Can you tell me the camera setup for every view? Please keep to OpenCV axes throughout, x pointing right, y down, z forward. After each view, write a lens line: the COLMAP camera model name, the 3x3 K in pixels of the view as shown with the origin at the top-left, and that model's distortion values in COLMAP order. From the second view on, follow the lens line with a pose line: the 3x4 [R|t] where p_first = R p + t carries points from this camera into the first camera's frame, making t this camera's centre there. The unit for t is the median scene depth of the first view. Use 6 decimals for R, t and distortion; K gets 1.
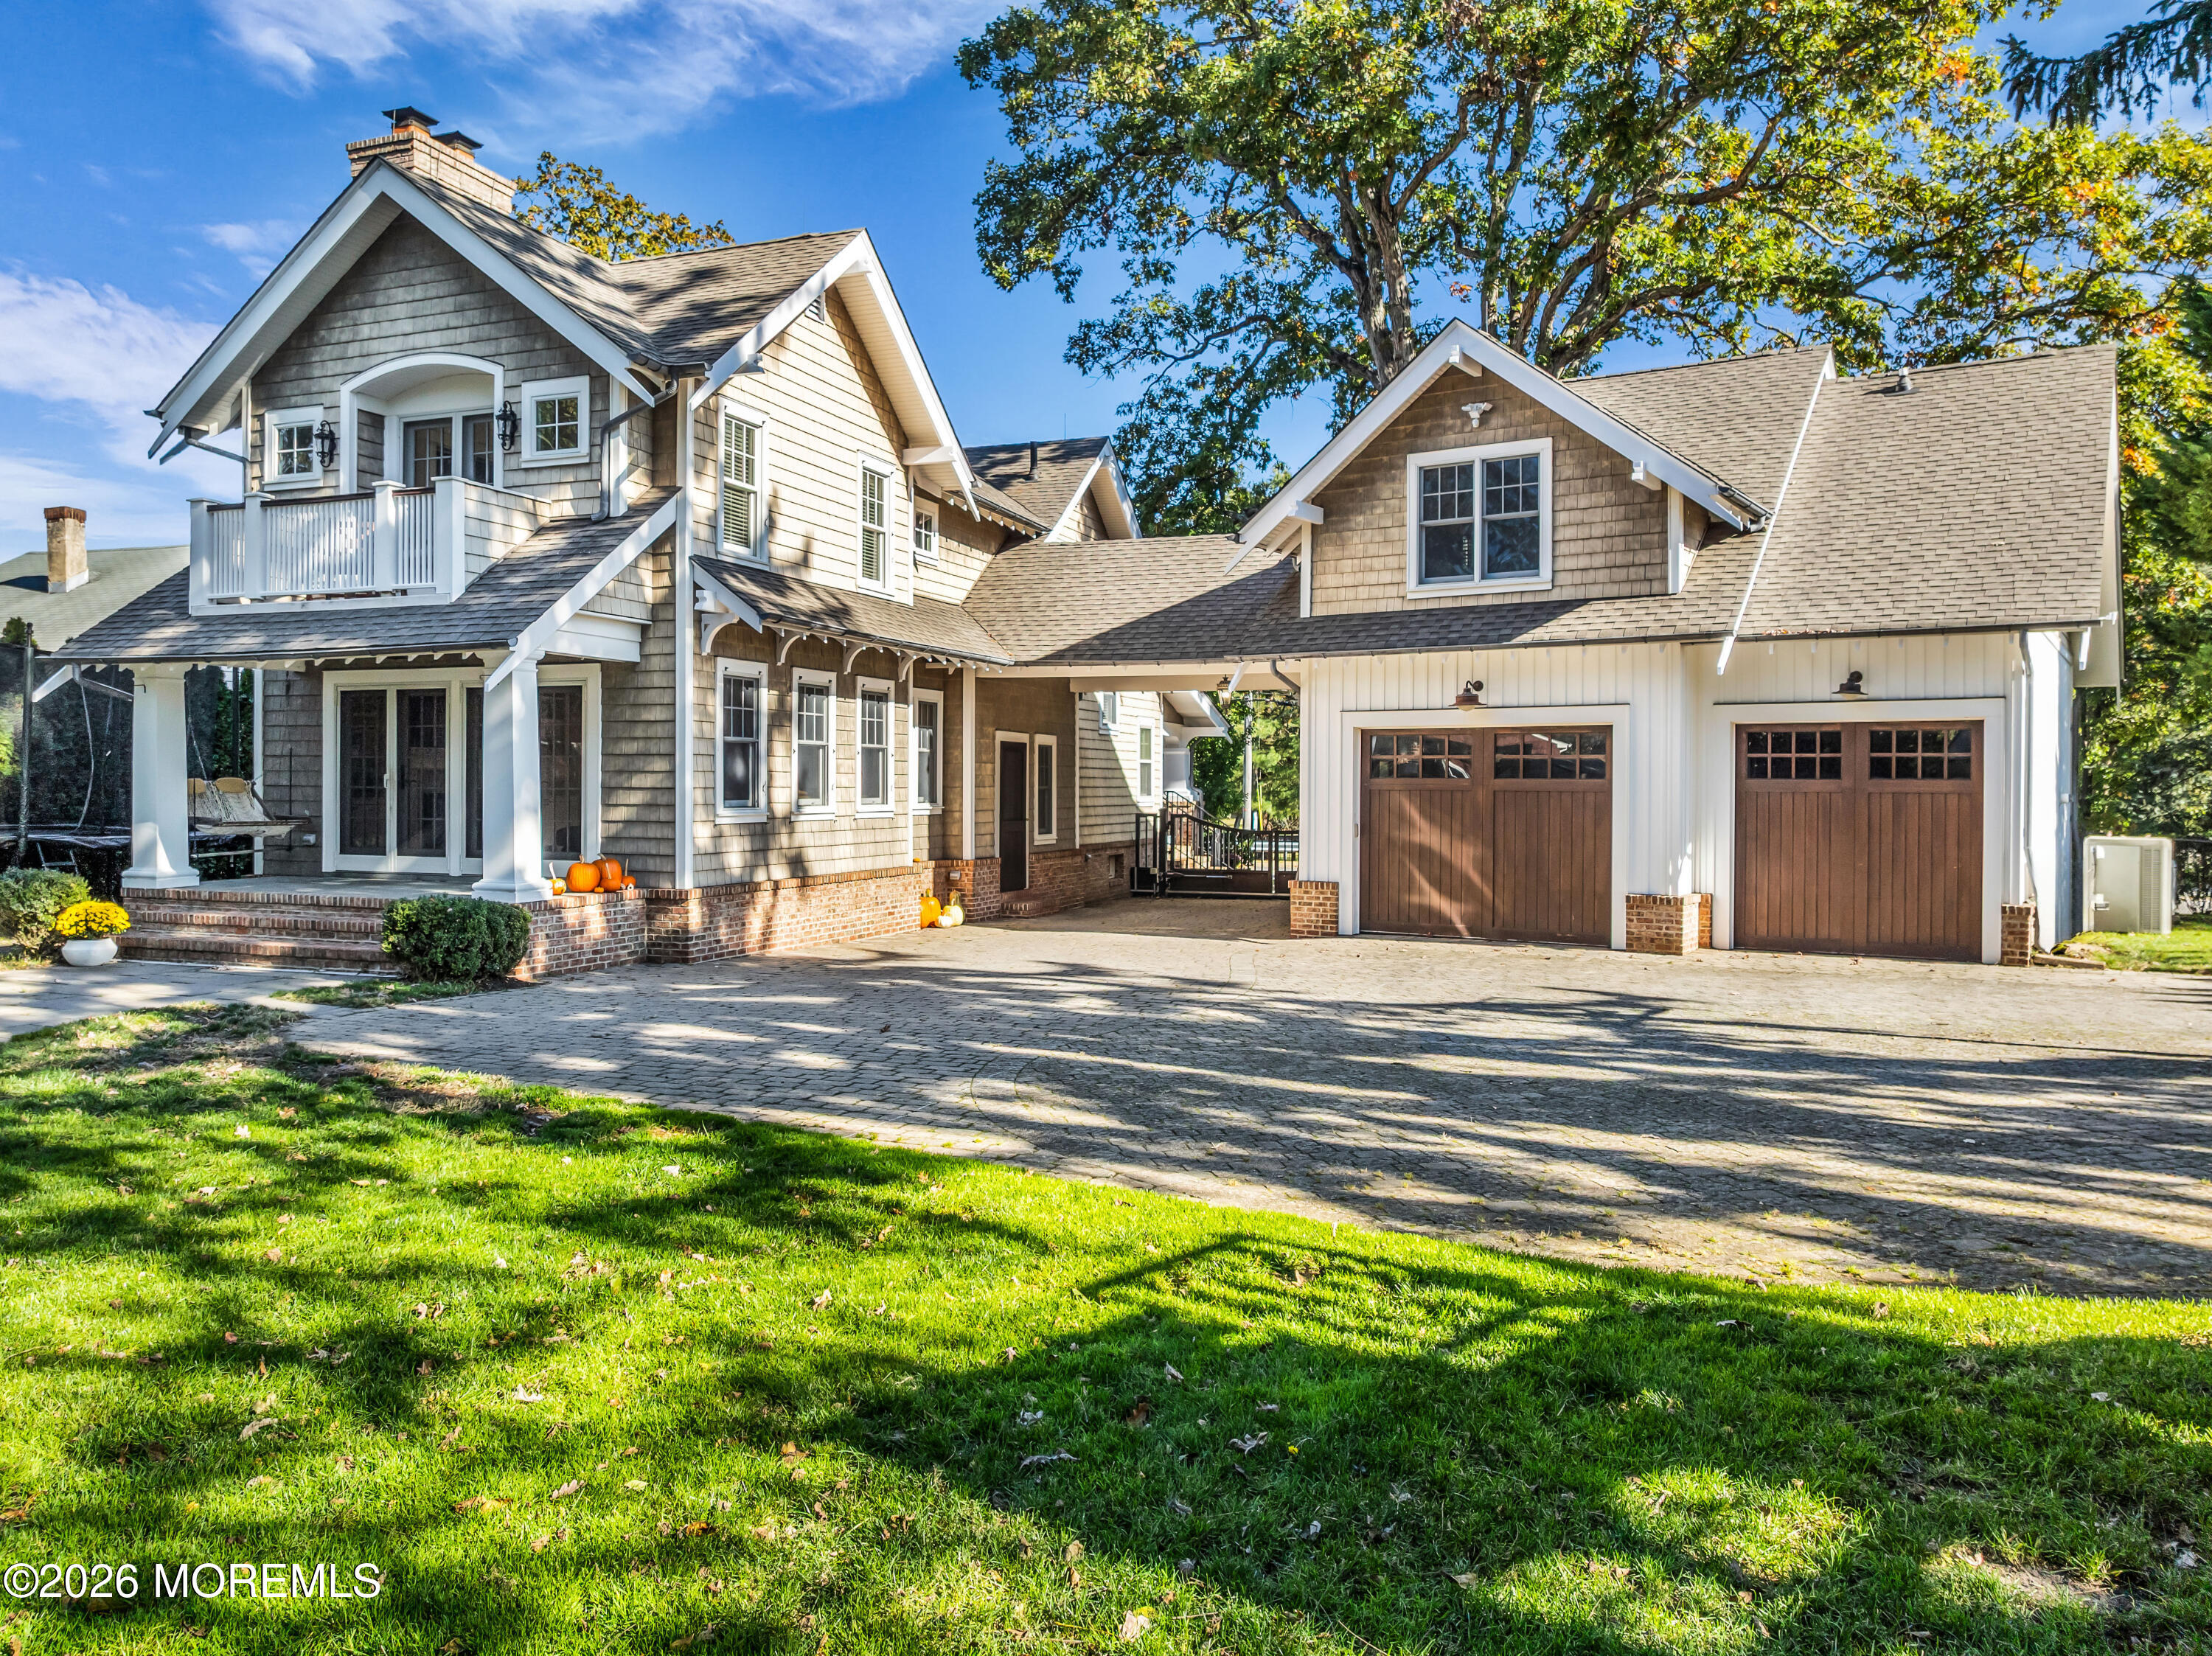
lens RADIAL K [[1567.9, 0, 1094.5], [0, 1567.9, 808.1], [0, 0, 1]] dist [-0.025314, -0.013924]
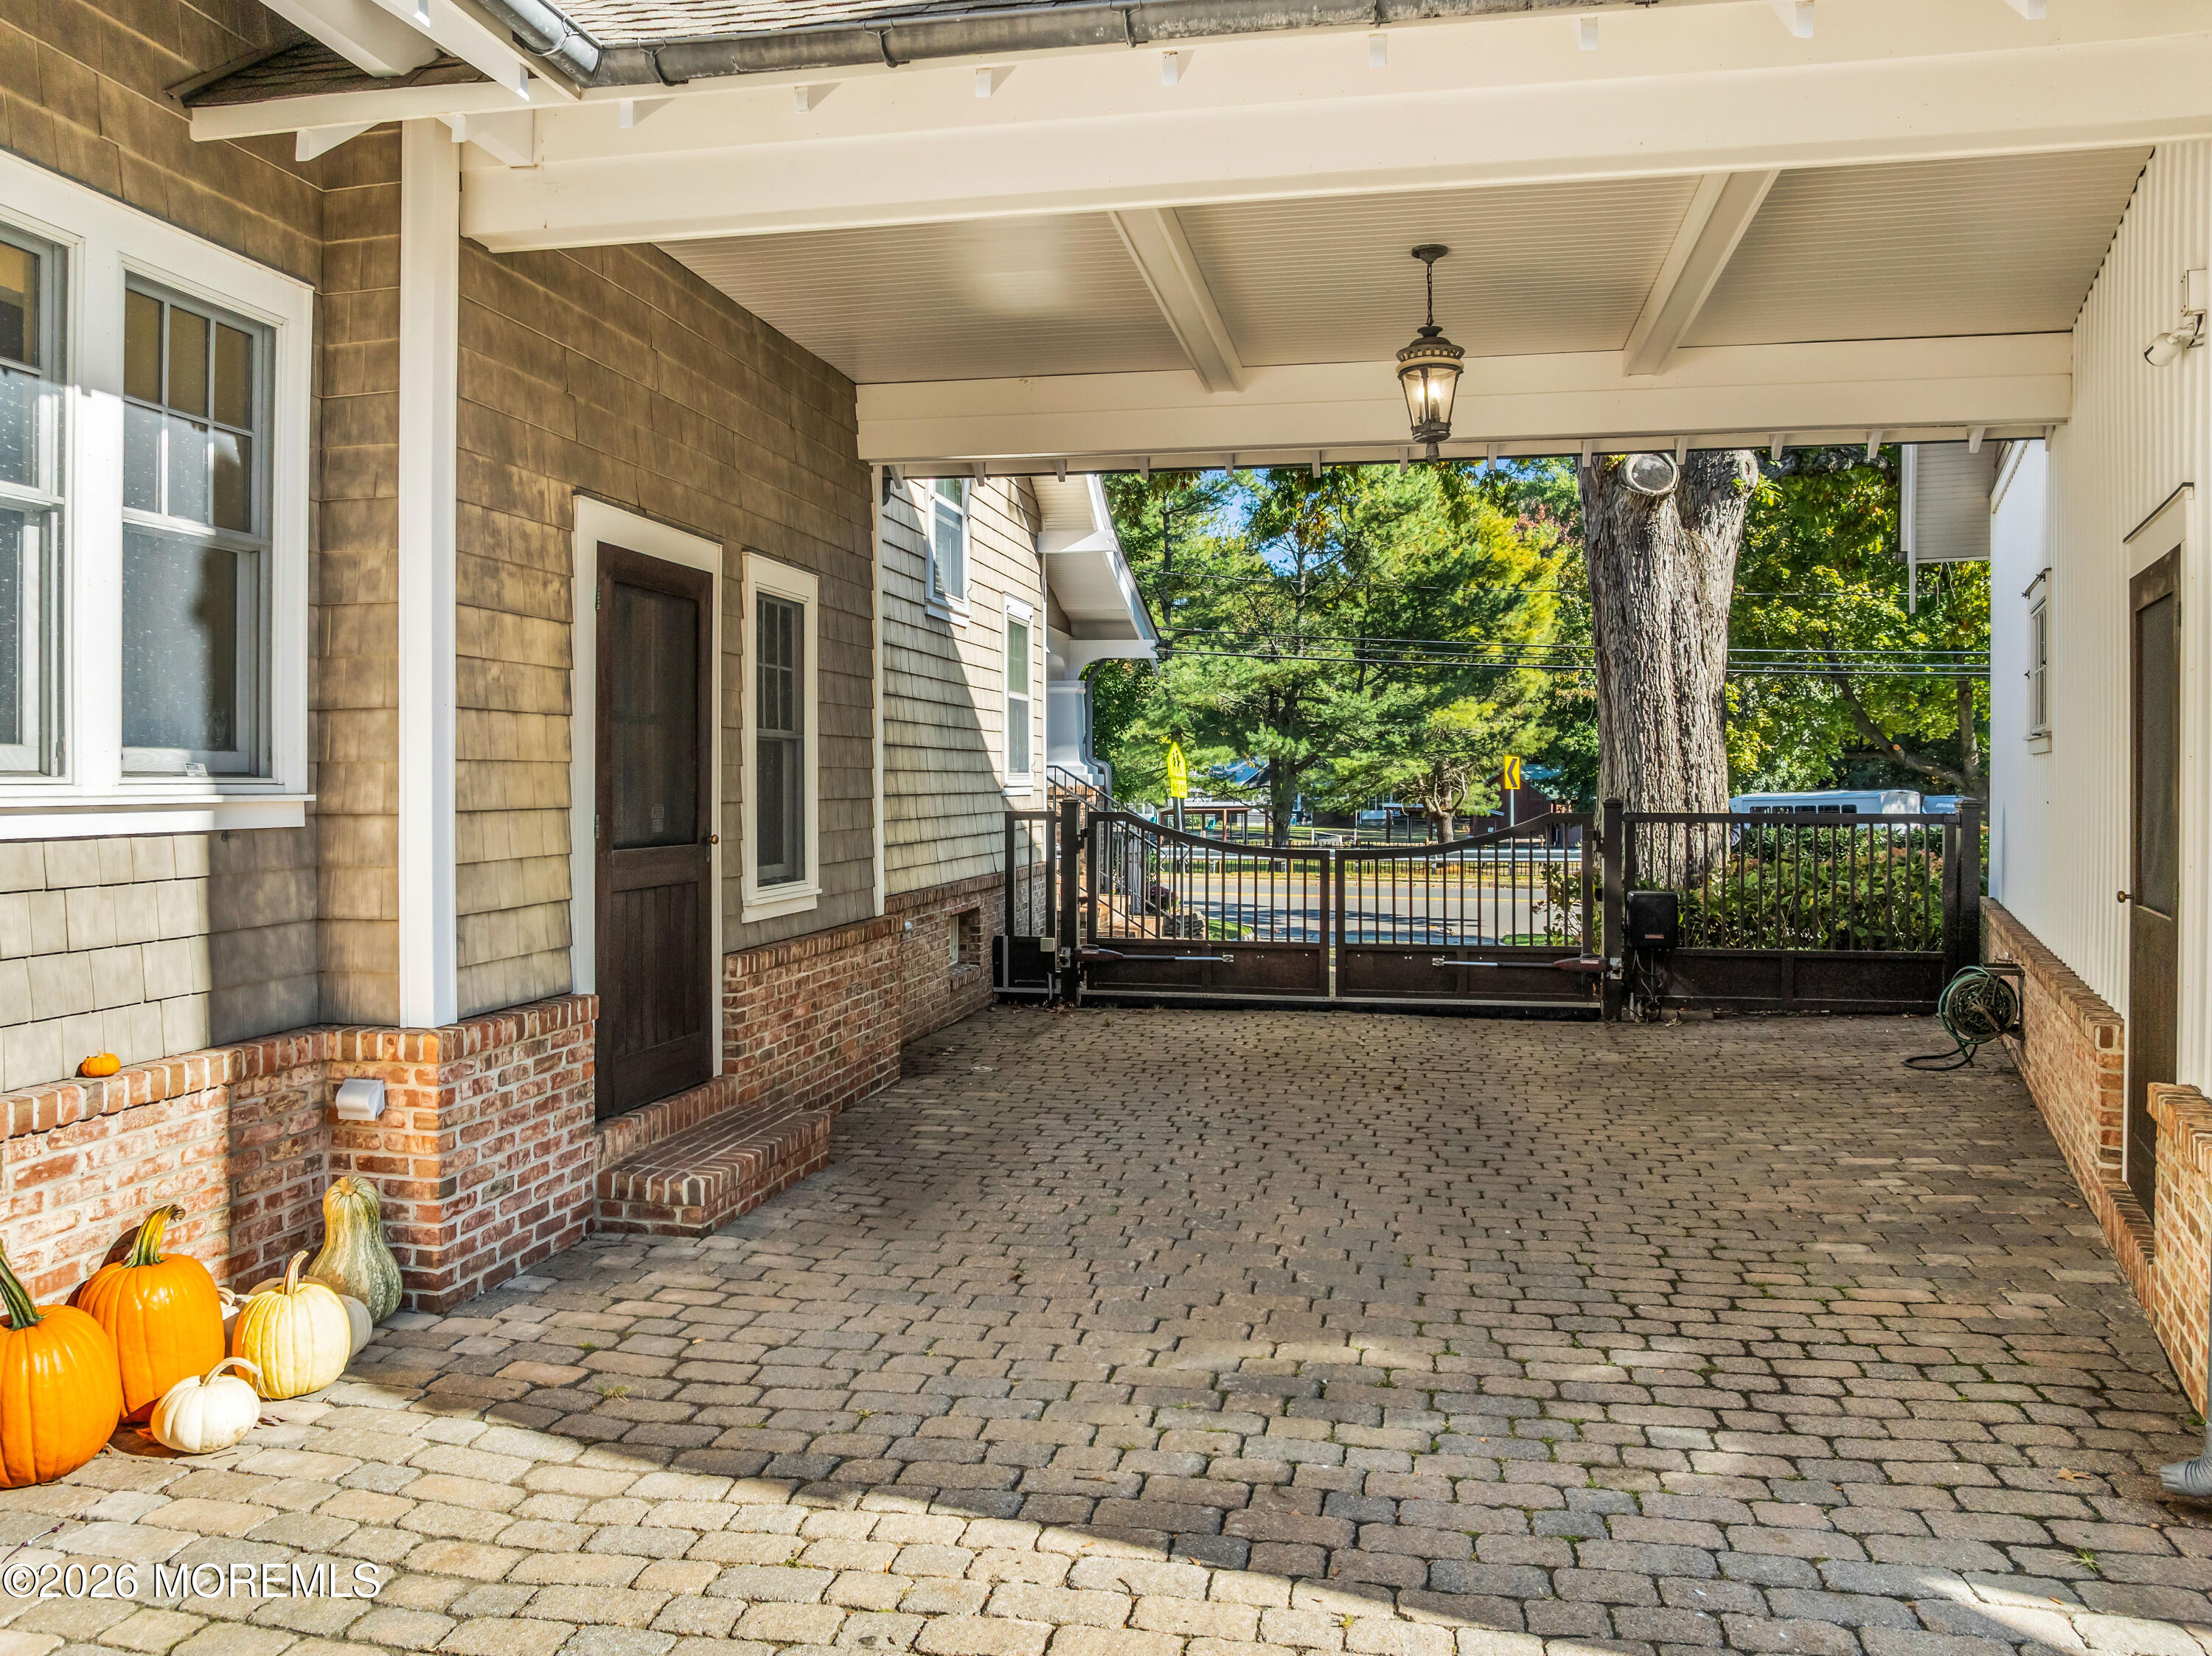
lens RADIAL K [[1567.9, 0, 1099.9], [0, 1567.9, 811.8], [0, 0, 1]] dist [-0.025314, -0.013924]
pose [[0.988875, -0.006885, 0.148588, -0.020995], [0.005914, 0.999958, 0.006977, 0.000849], [-0.148630, -0.006021, 0.988875, 0.951478]]
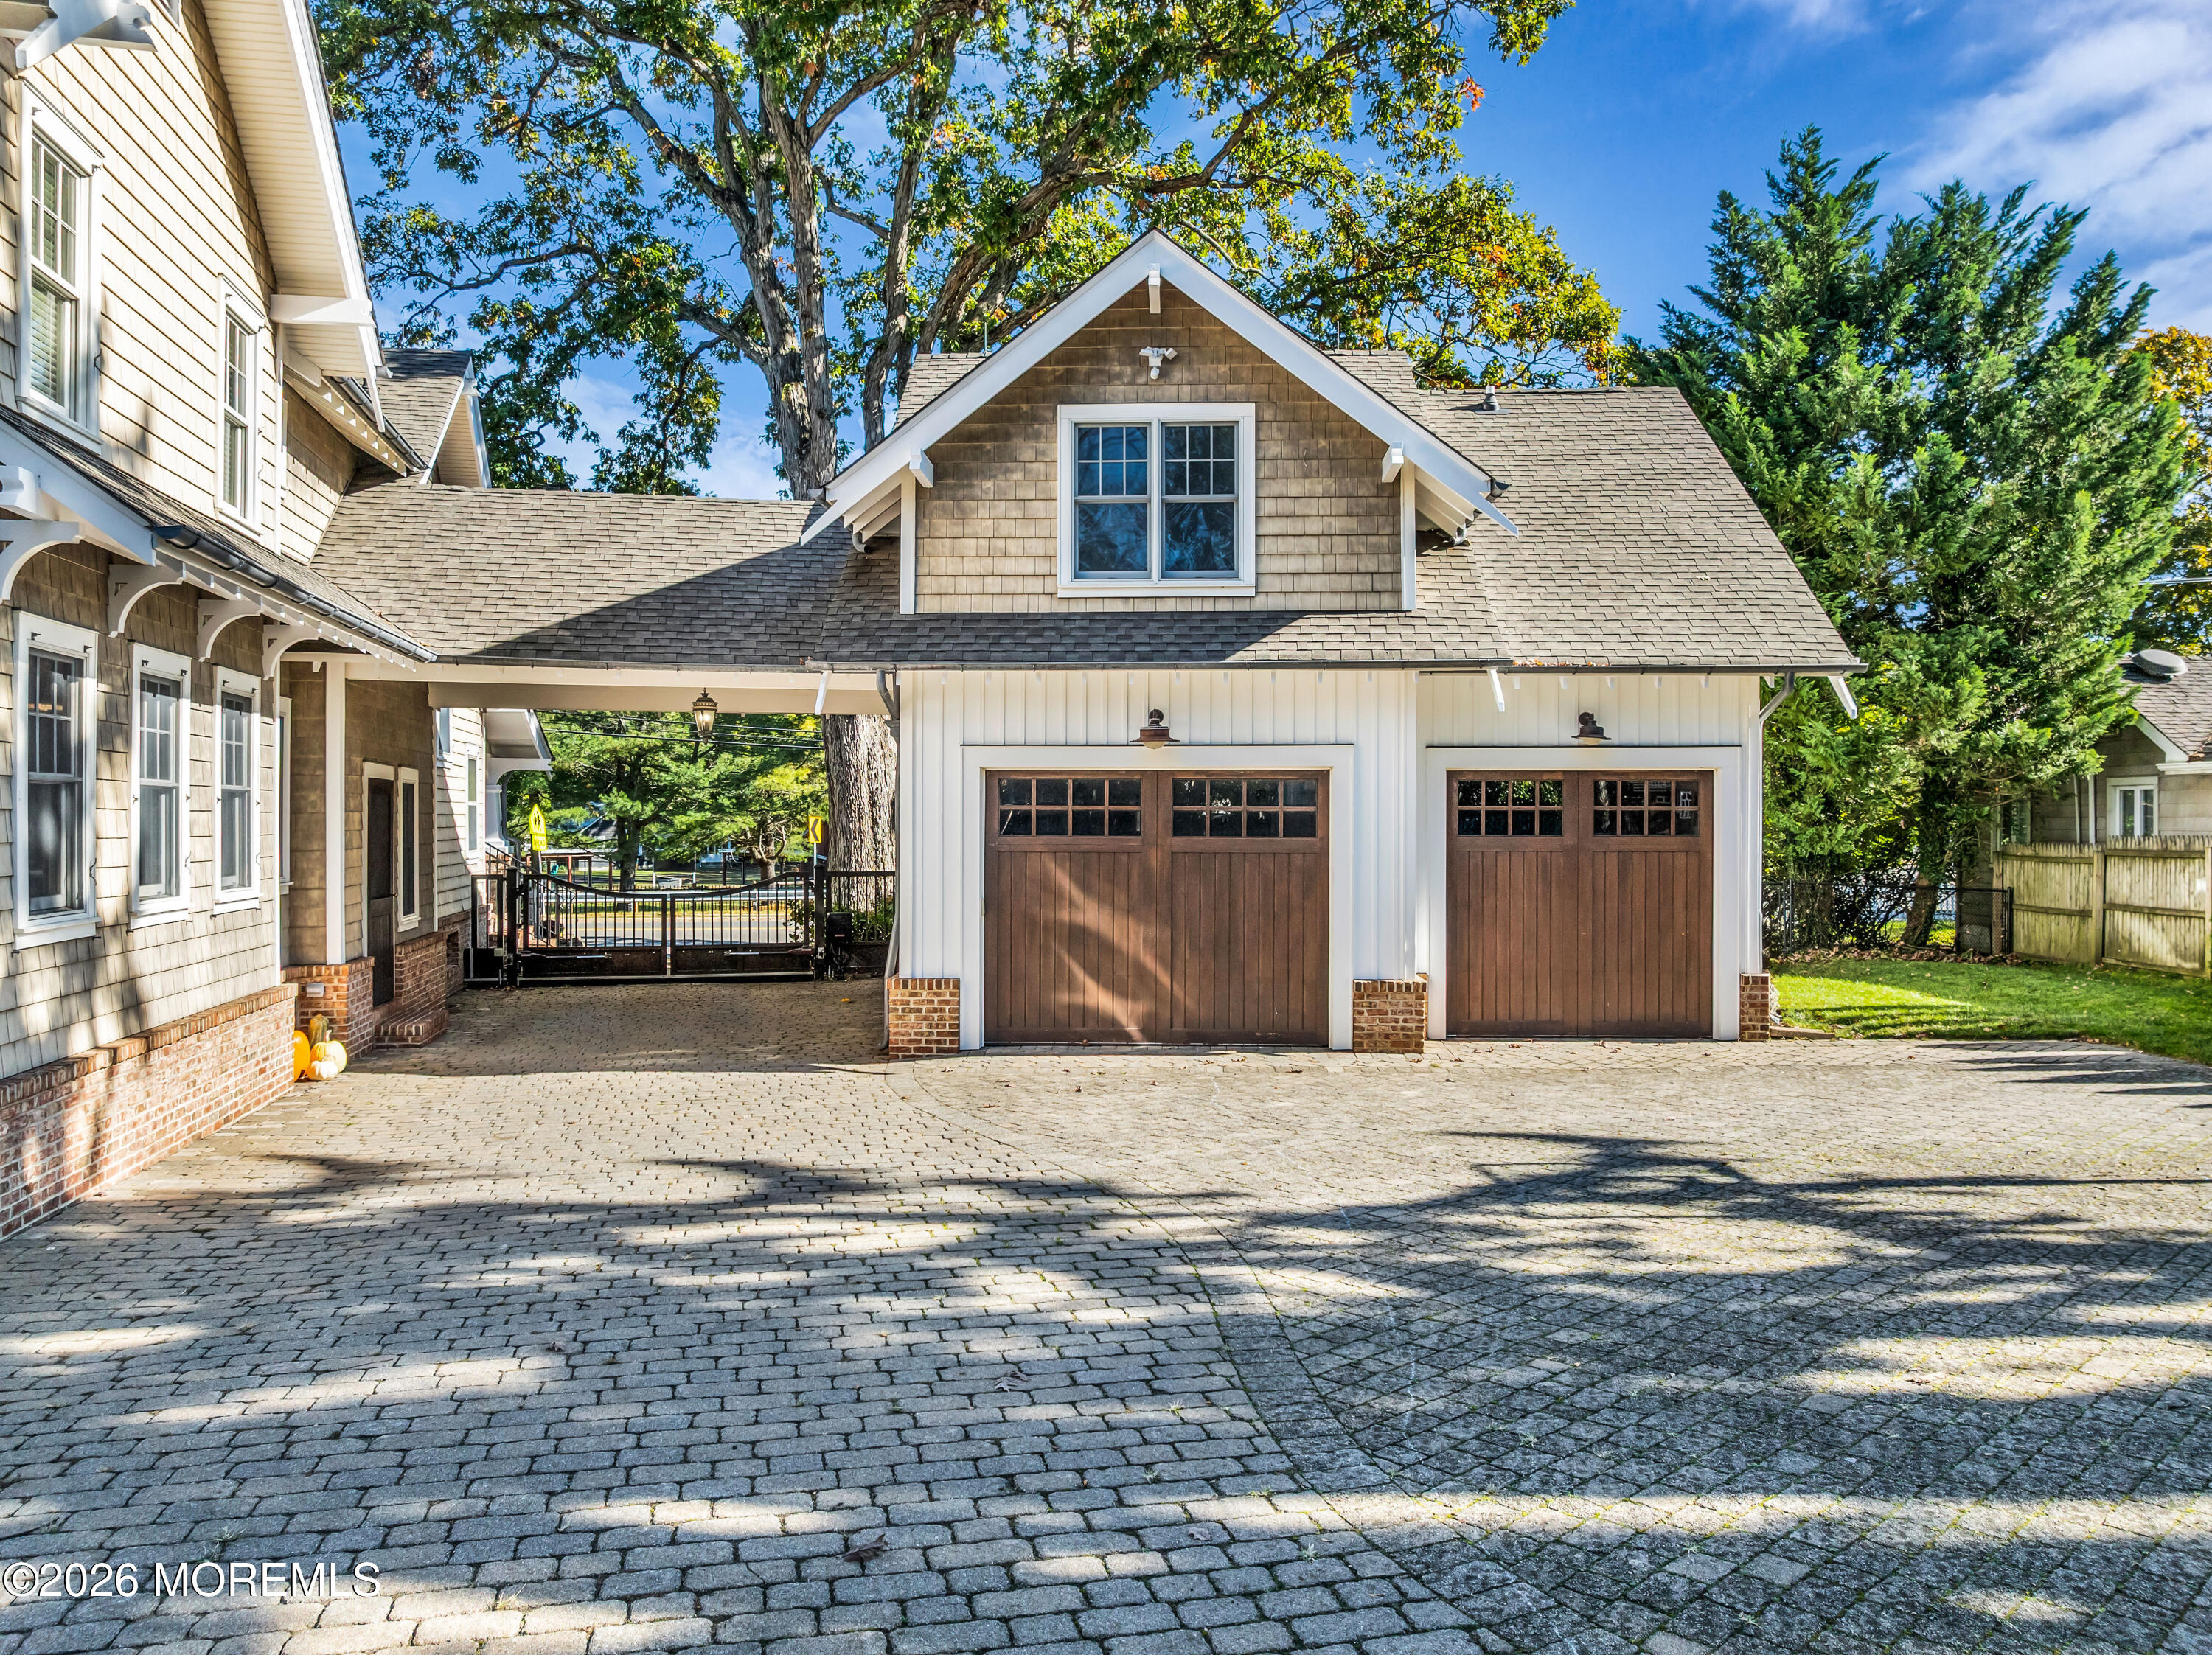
lens RADIAL K [[1567.8, 0, 1094.6], [0, 1567.8, 834.4], [0, 0, 1]] dist [-0.025314, -0.013924]
pose [[0.847862, -0.008461, 0.530150, -0.192613], [0.010468, 0.999945, -0.000784, -0.020211], [-0.530114, 0.006214, 0.847904, 0.372235]]
